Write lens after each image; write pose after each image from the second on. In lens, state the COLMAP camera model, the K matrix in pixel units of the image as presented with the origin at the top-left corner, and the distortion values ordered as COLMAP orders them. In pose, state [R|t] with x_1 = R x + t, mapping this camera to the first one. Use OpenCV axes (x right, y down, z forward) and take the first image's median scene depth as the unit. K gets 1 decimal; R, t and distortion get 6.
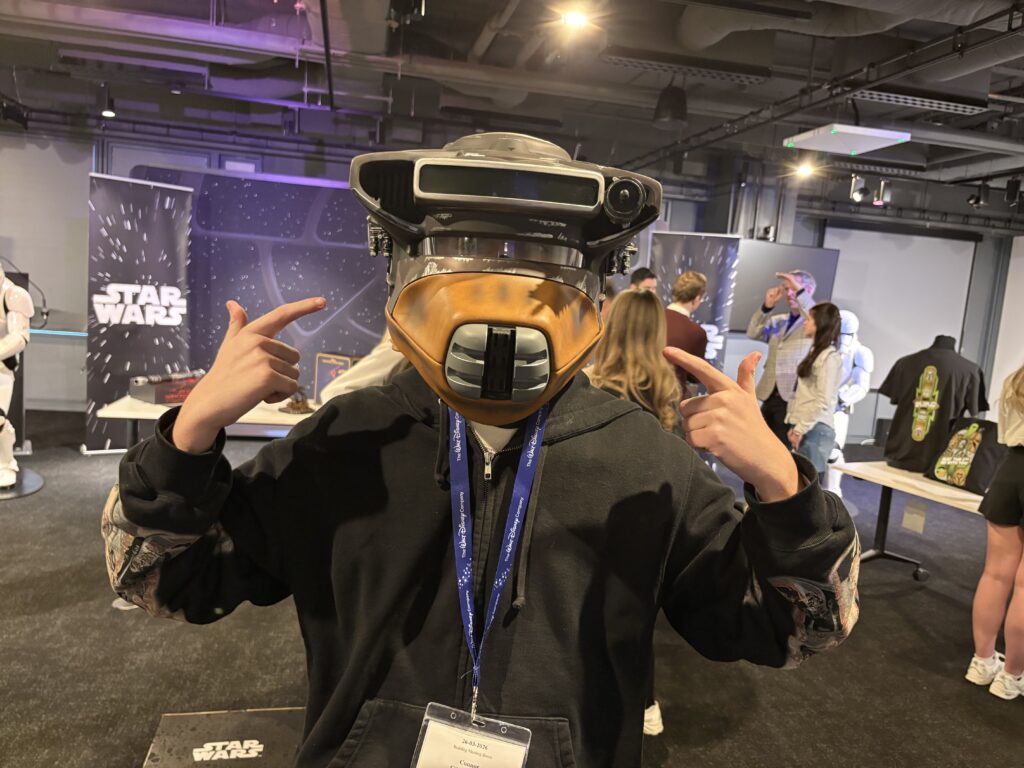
lens RADIAL K [[781.4, 0, 516.9], [0, 781.4, 389.1], [0, 0, 1]] dist [0.008765, -0.002031]
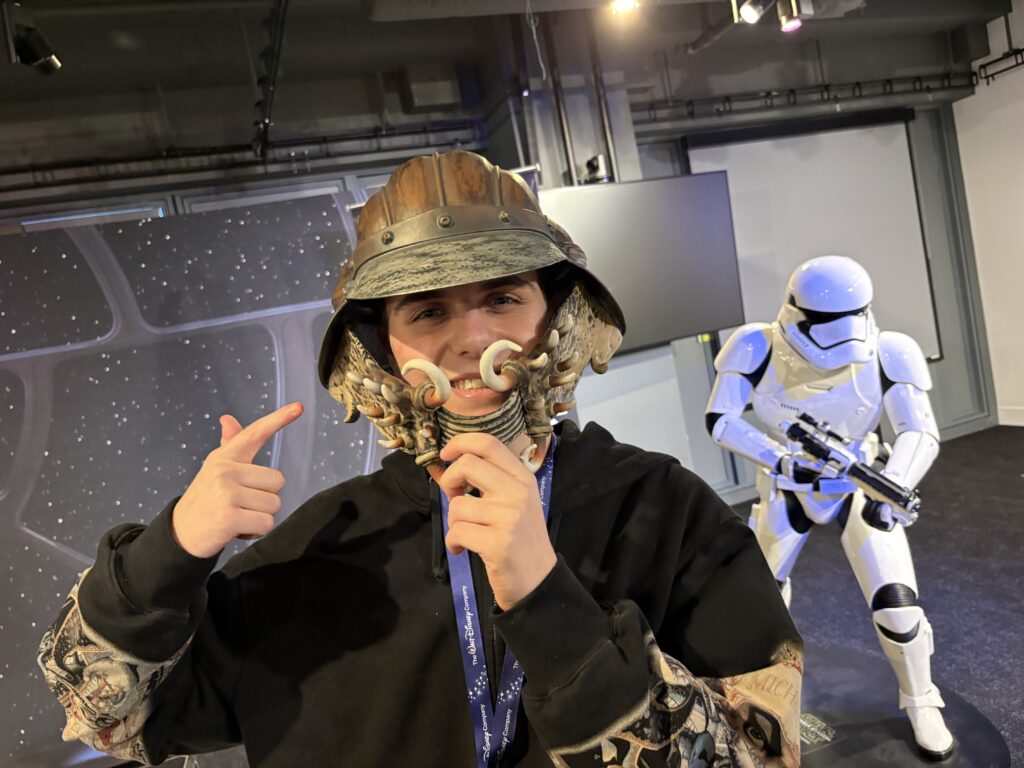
lens RADIAL K [[781.4, 0, 516.9], [0, 781.4, 389.1], [0, 0, 1]] dist [0.008765, -0.002031]
pose [[0.951599, -0.277146, 0.132851, 0.154524], [0.284708, 0.957720, -0.041393, -0.048314], [-0.115763, 0.077214, 0.990271, 0.481648]]
